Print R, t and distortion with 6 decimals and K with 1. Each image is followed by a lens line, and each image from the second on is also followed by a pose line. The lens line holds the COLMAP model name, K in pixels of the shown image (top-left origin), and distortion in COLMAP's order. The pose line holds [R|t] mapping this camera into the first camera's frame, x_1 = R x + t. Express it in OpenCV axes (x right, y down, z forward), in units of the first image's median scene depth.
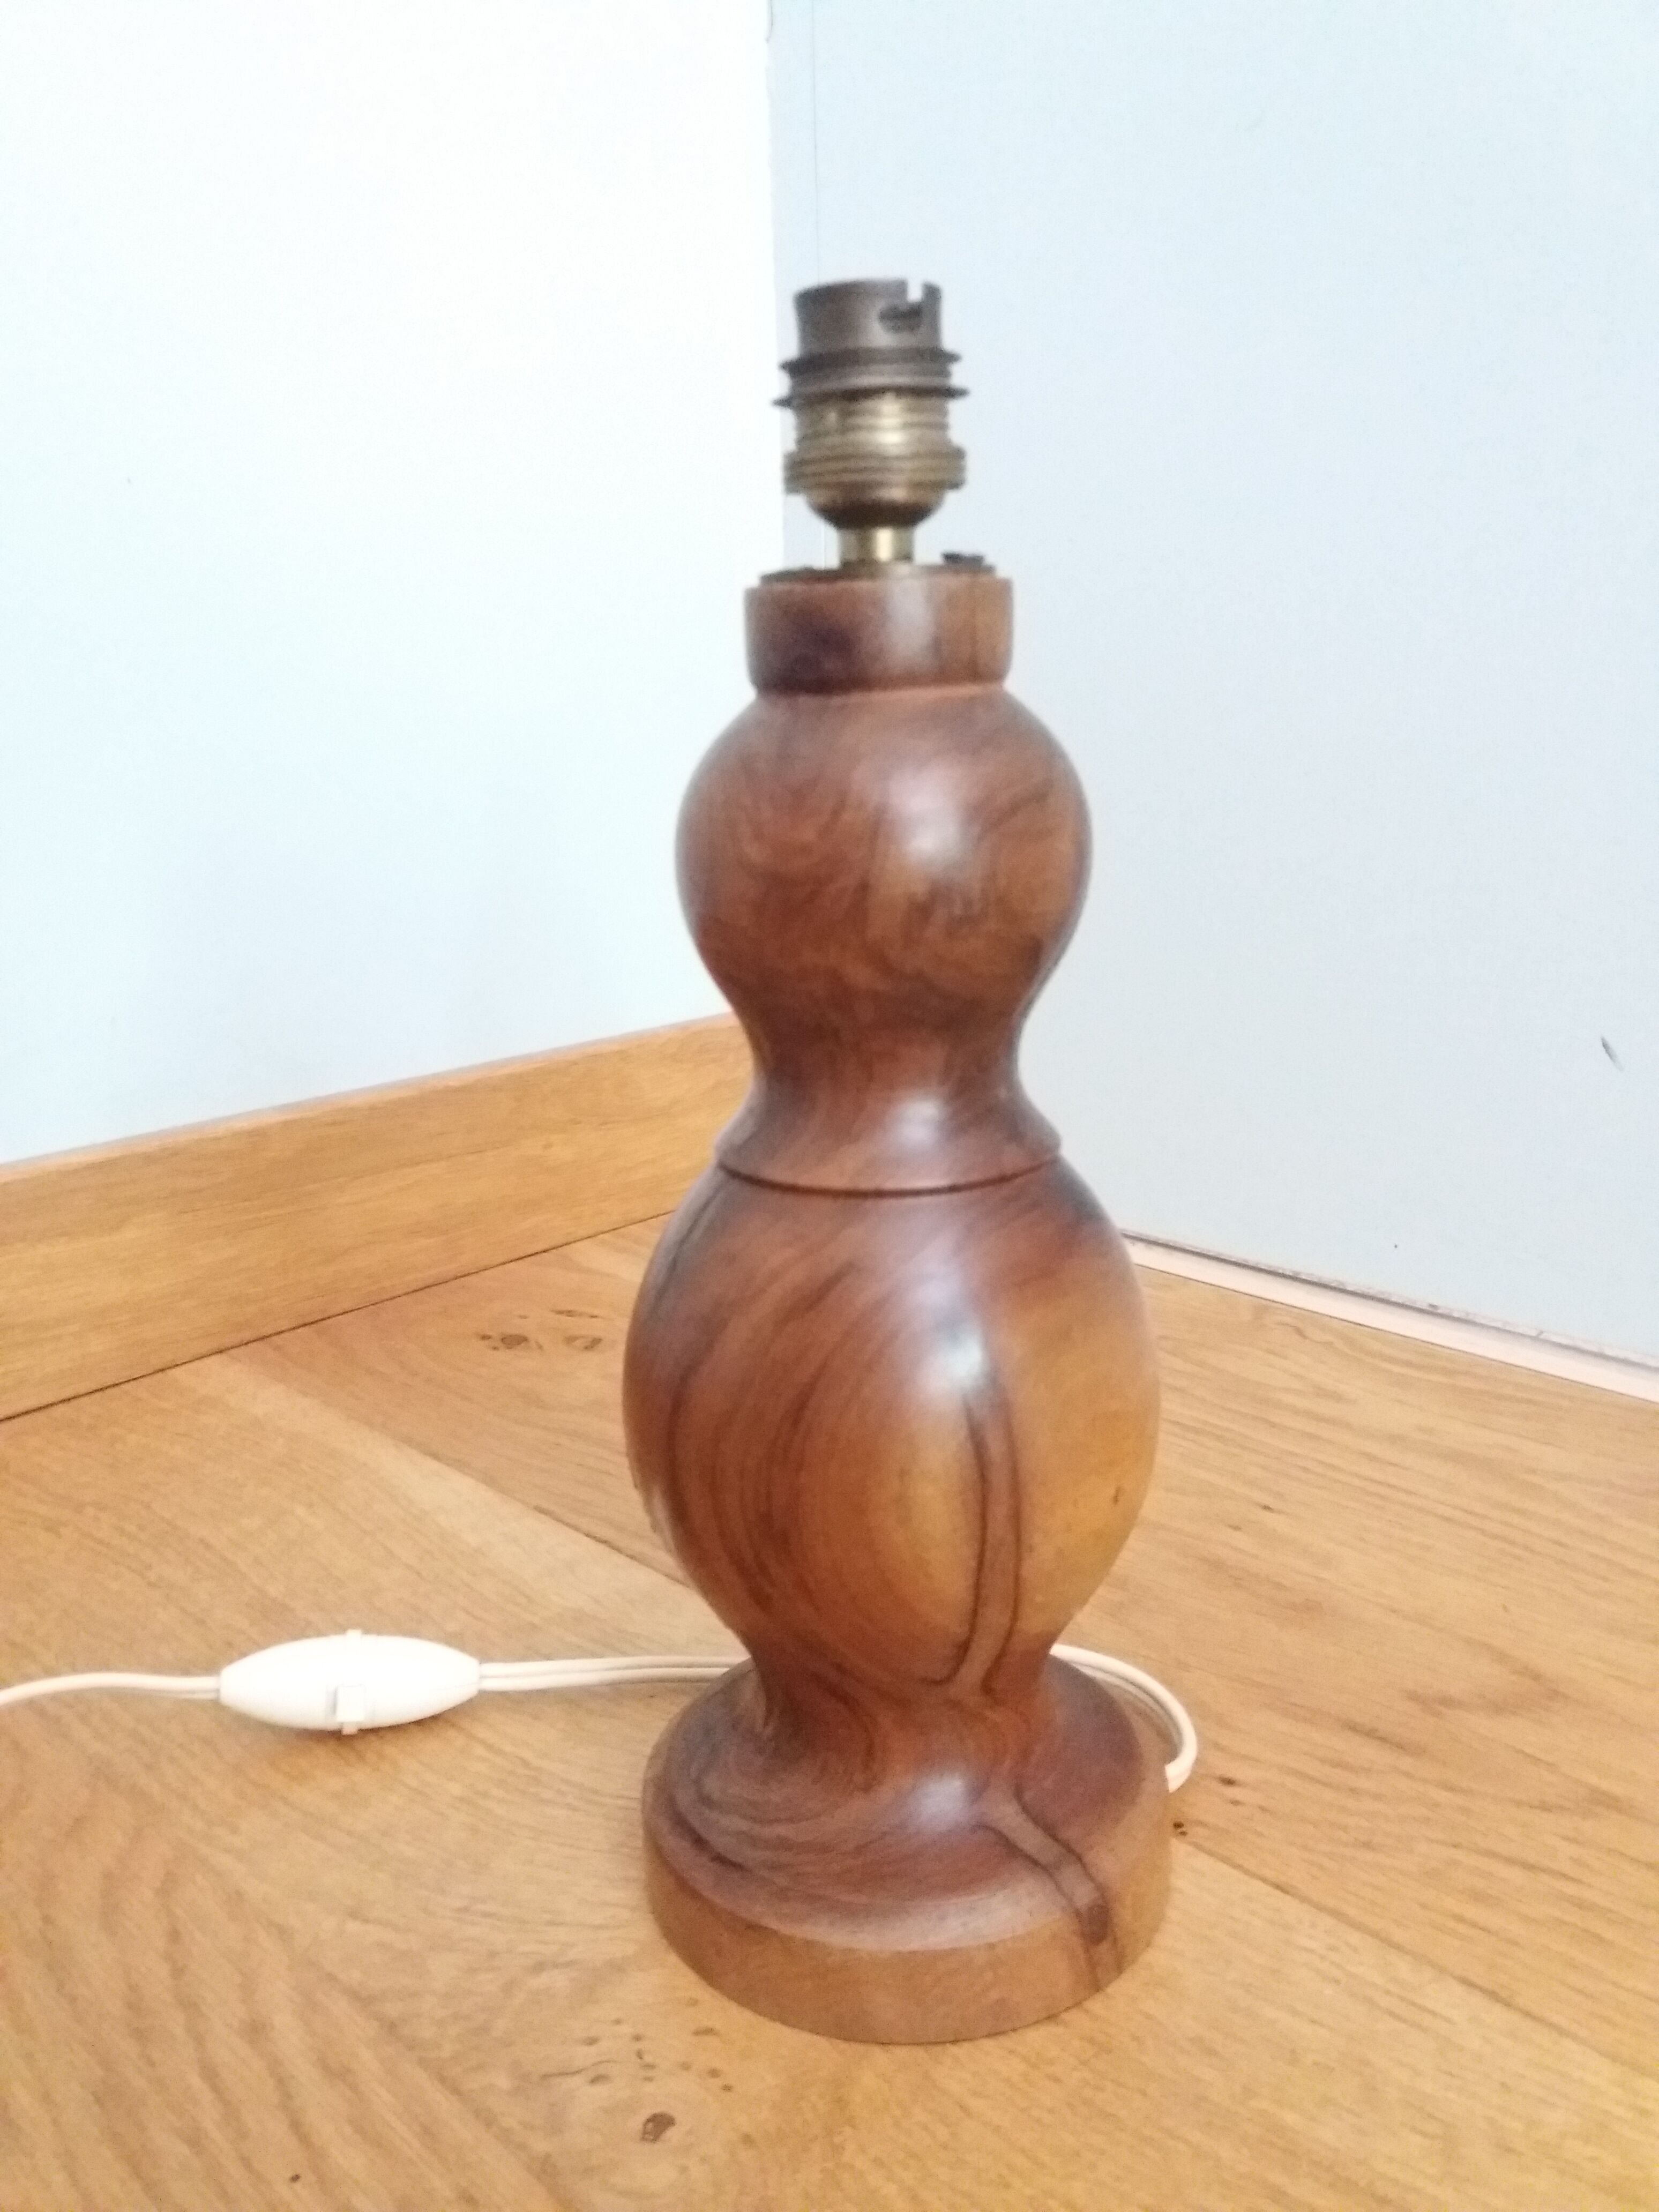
lens RADIAL K [[1787.4, 0, 819.8], [0, 1787.4, 1102.2], [0, 0, 1]] dist [0.008522, -0.029450]
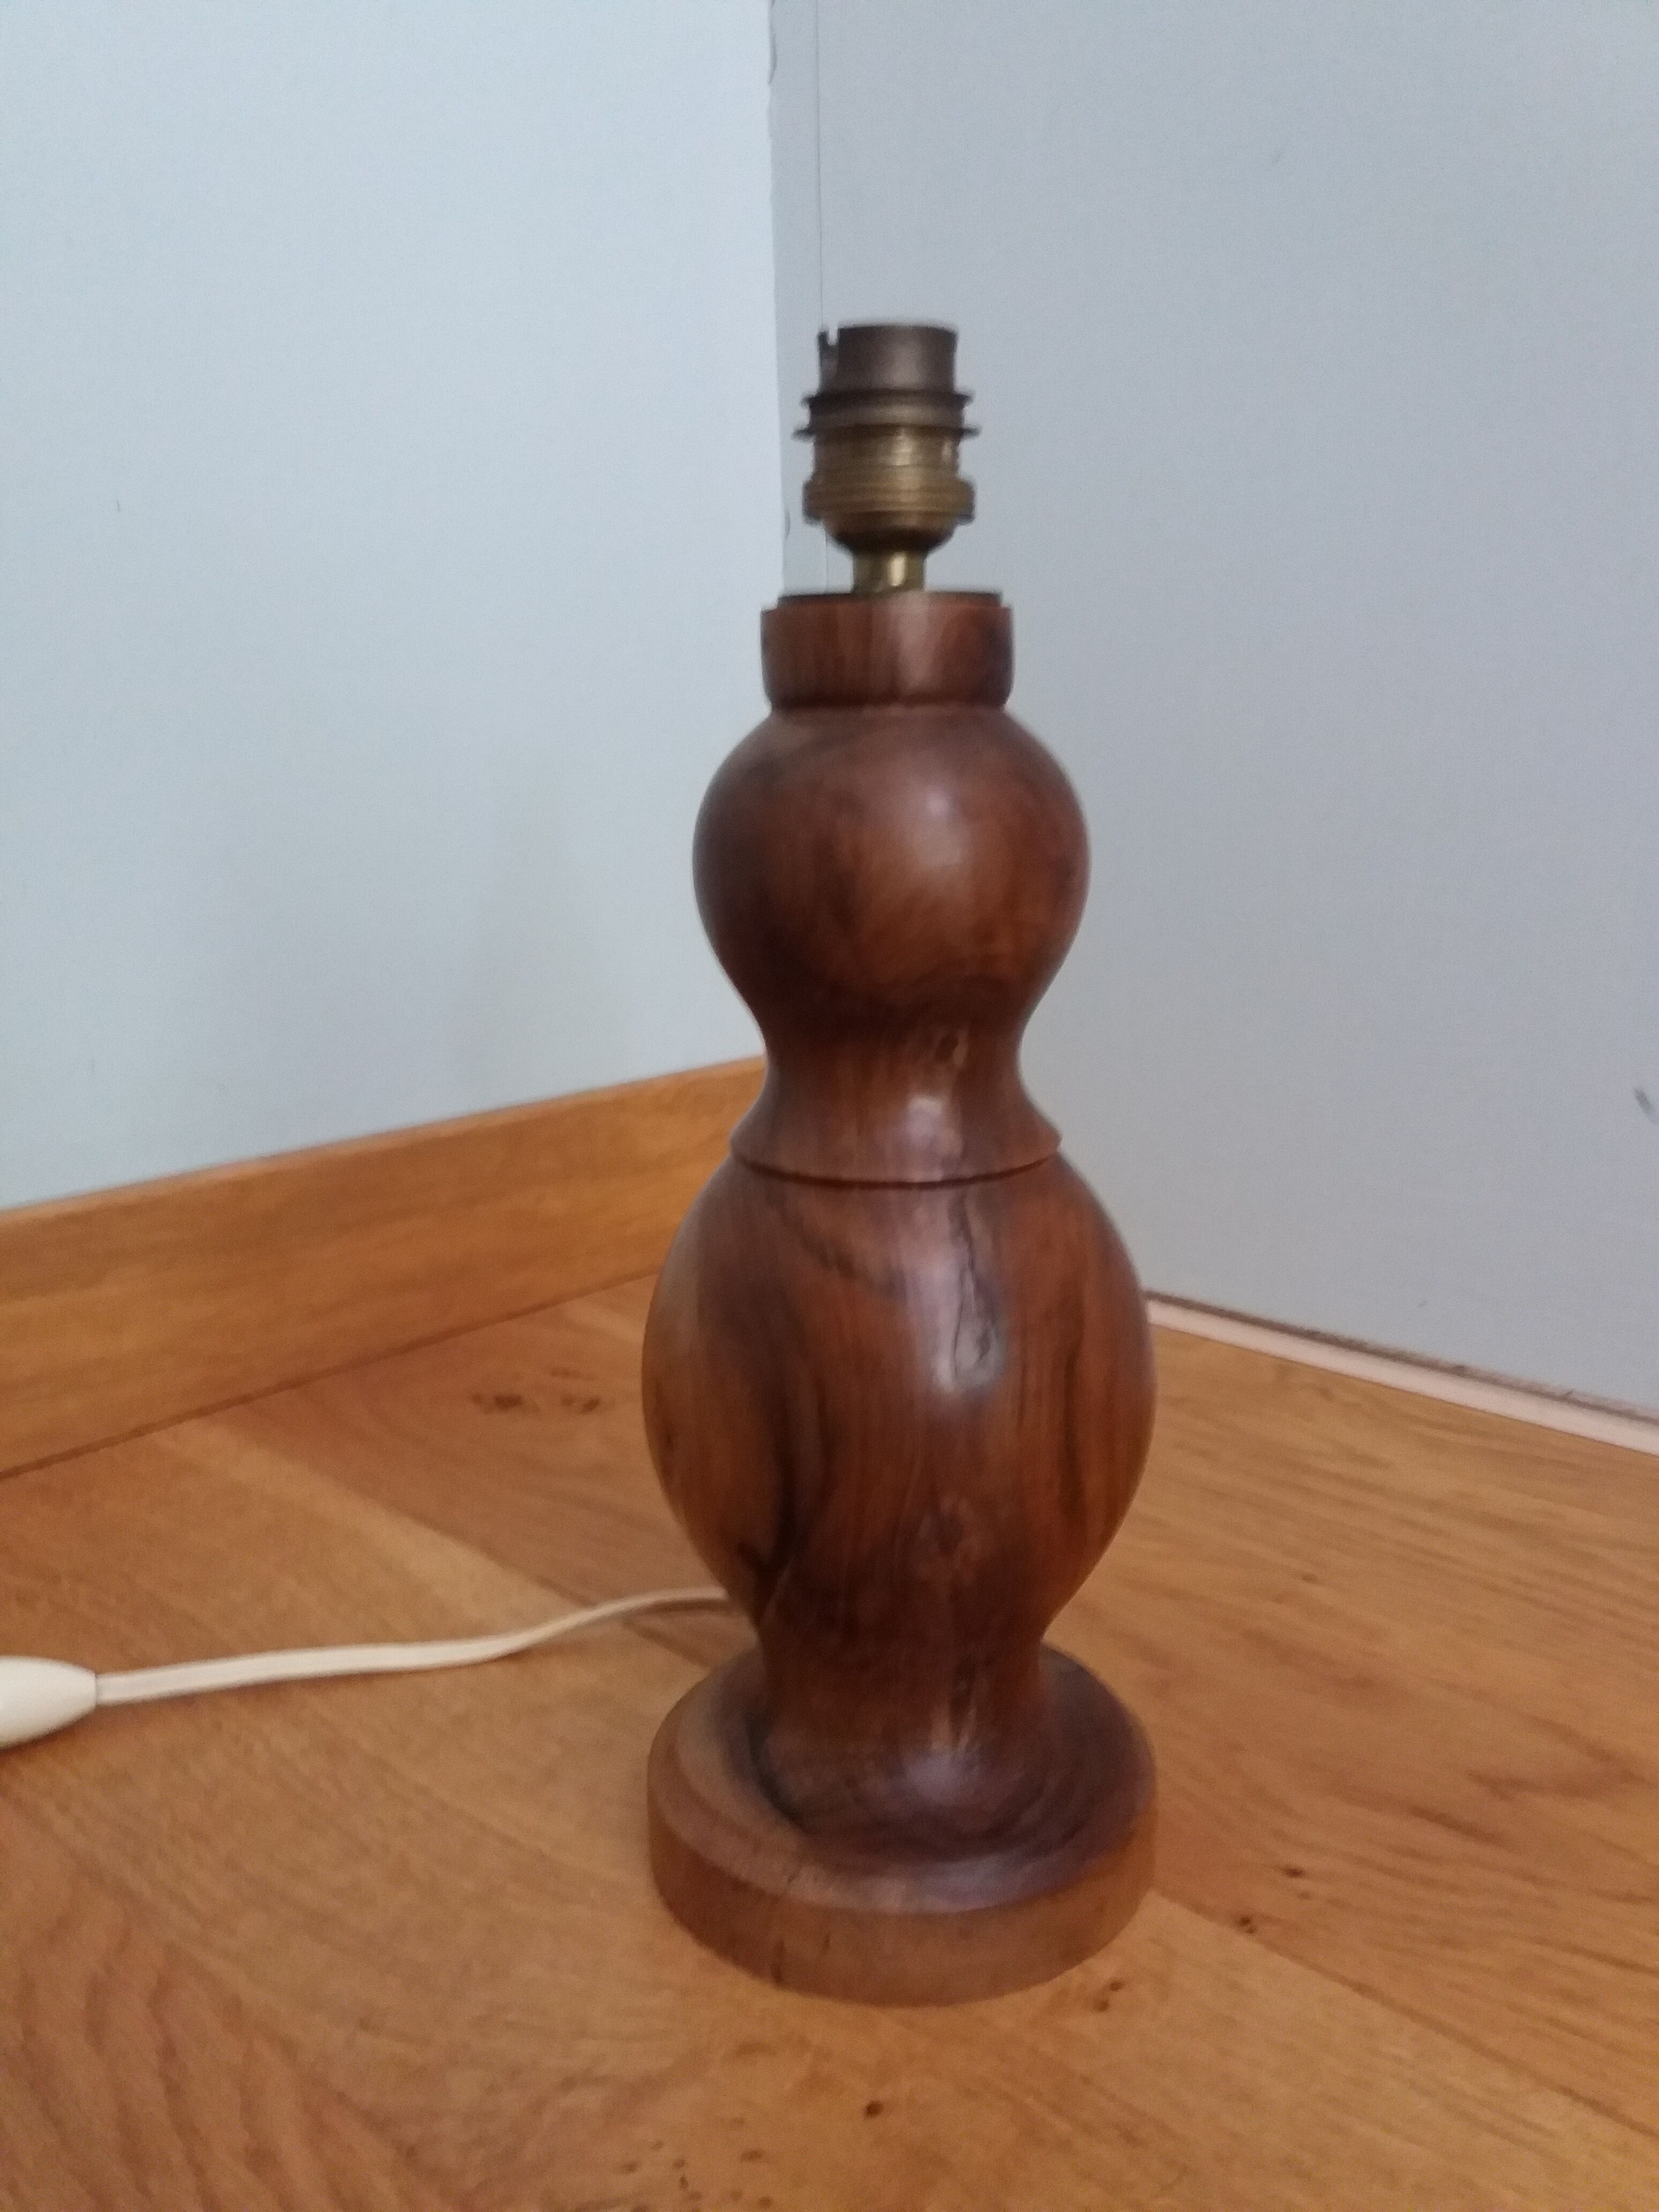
lens RADIAL K [[1787.4, 0, 814.5], [0, 1787.4, 1136.3], [0, 0, 1]] dist [0.008522, -0.029450]
pose [[0.999786, 0.003020, 0.020466, -0.043329], [-0.002737, 0.999900, -0.013873, 0.006364], [-0.020505, 0.013814, 0.999694, 0.059079]]
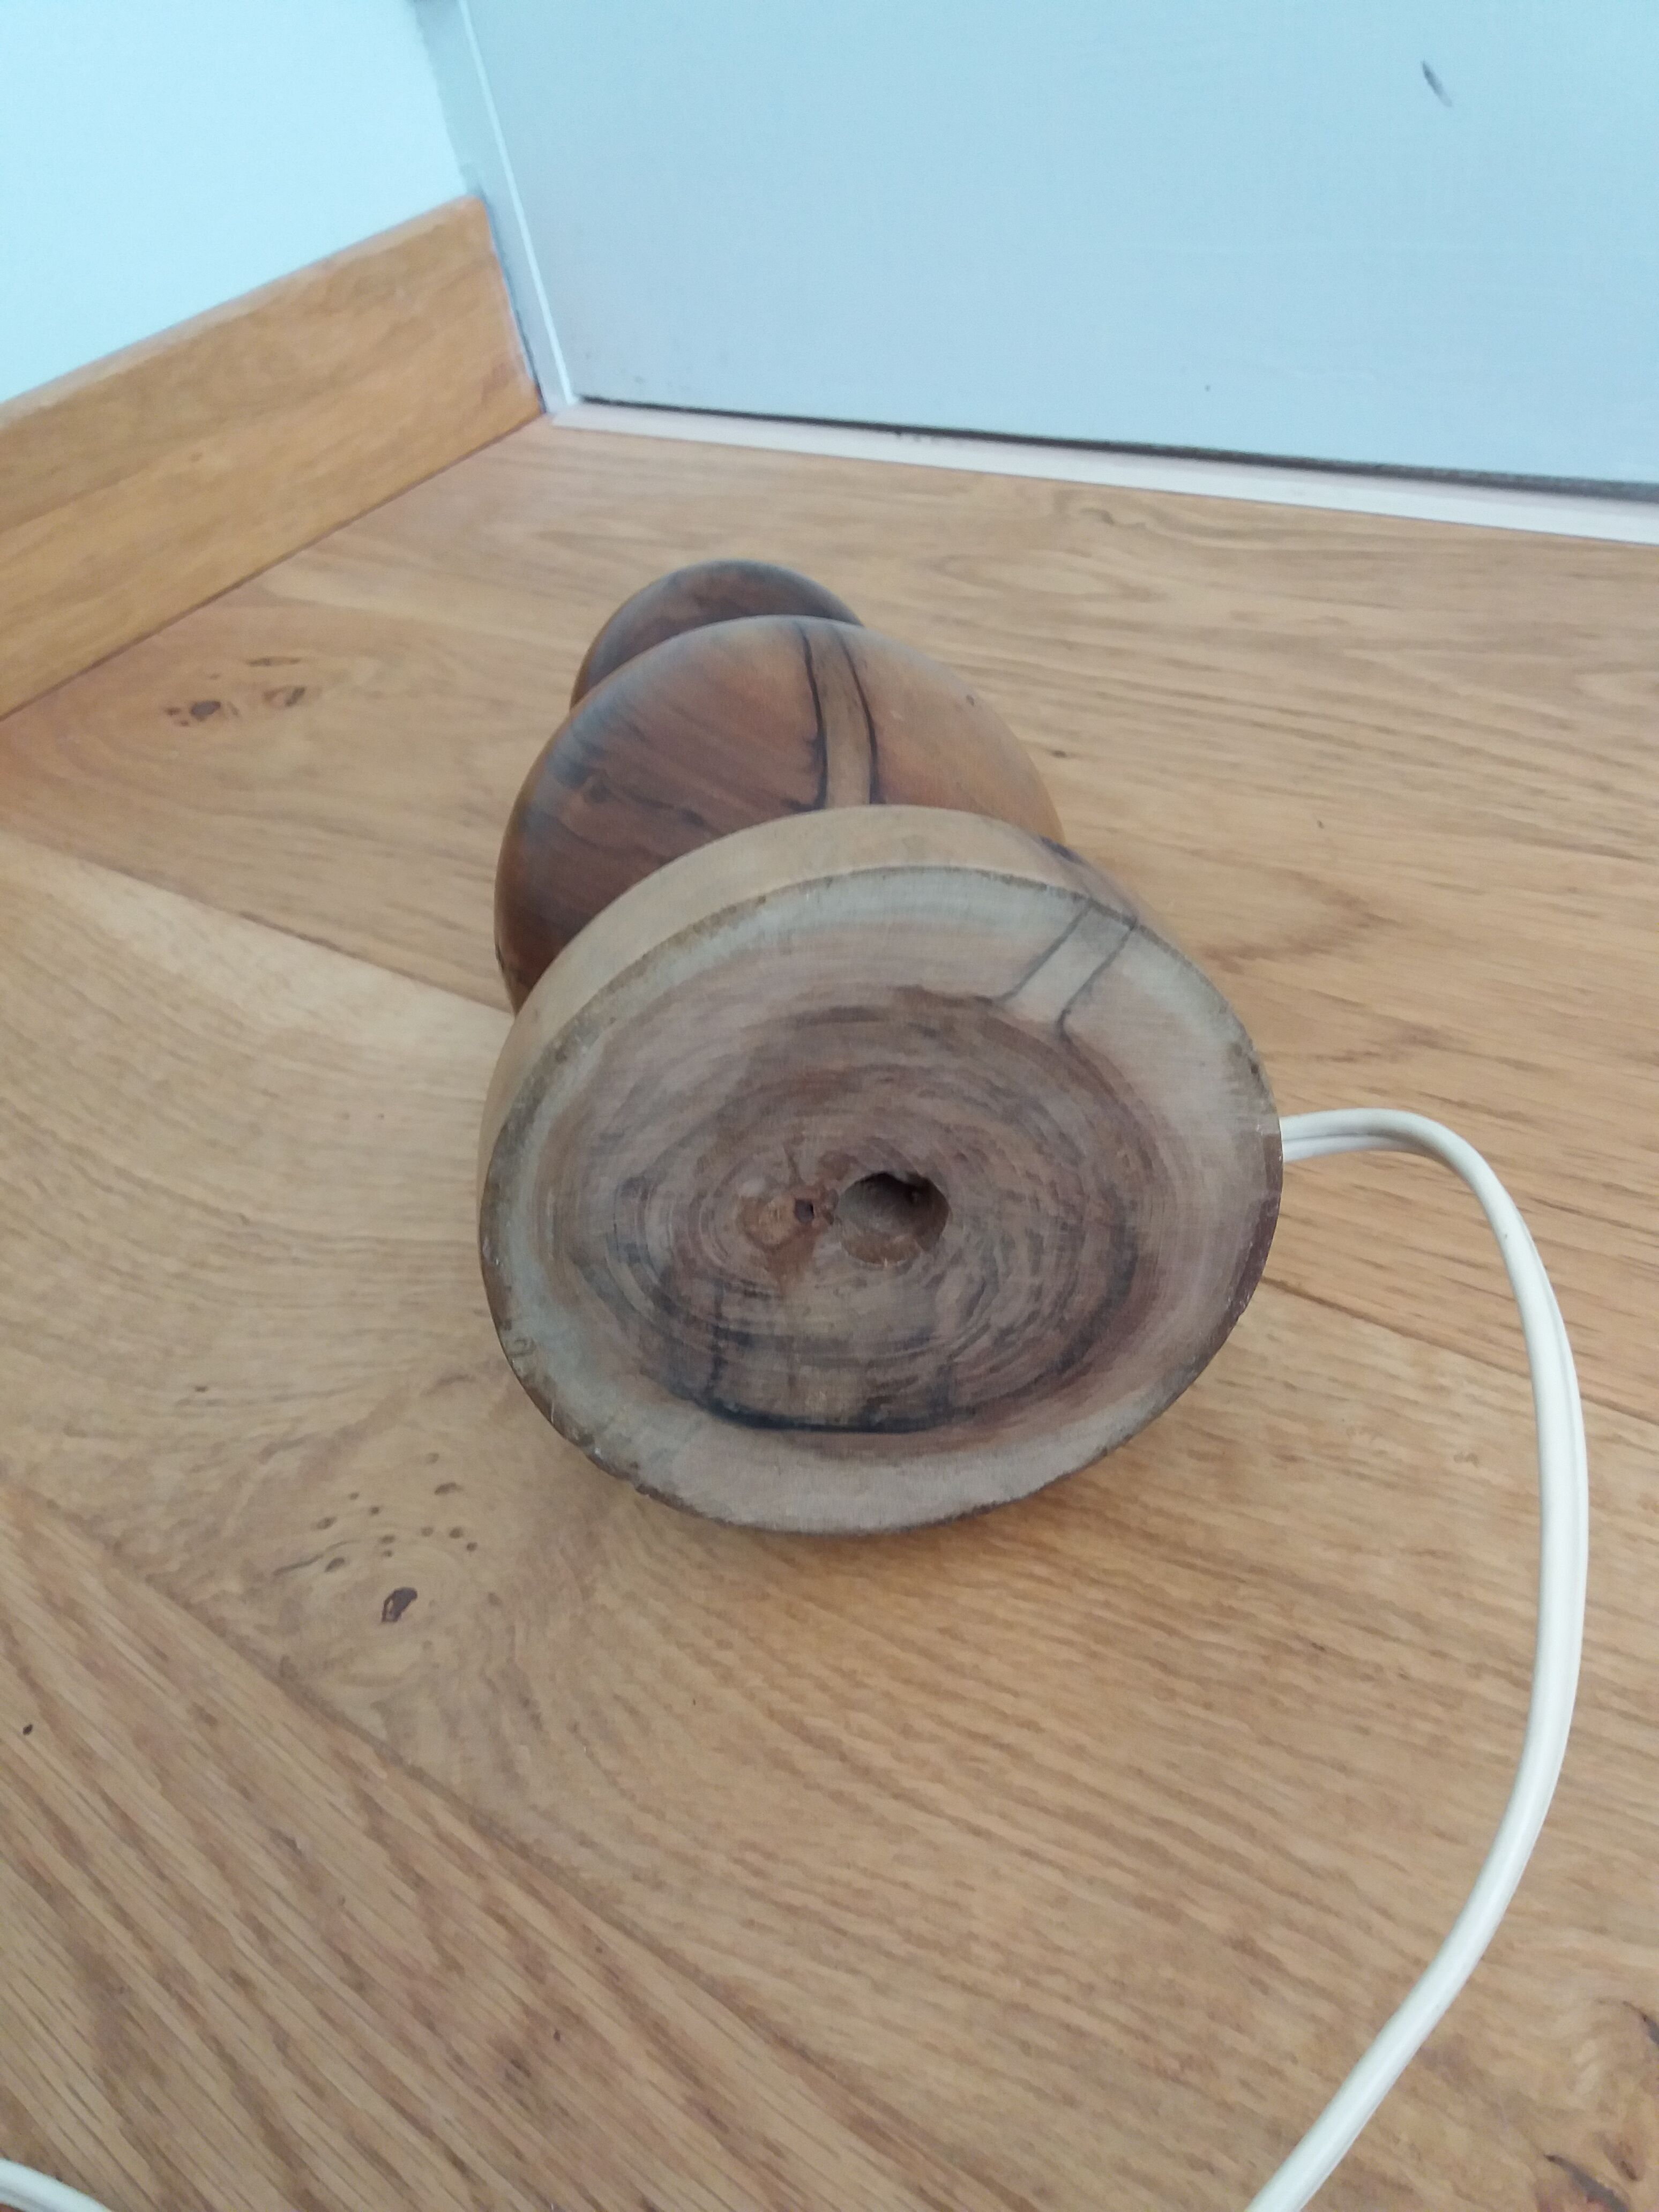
lens RADIAL K [[1787.4, 0, 836.1], [0, 1787.4, 1115.9], [0, 0, 1]] dist [0.008522, -0.029450]
pose [[0.980846, -0.194725, -0.004868, 0.144209], [0.178209, 0.887003, 0.425990, -0.007833], [-0.078632, -0.418698, 0.904715, 0.186533]]
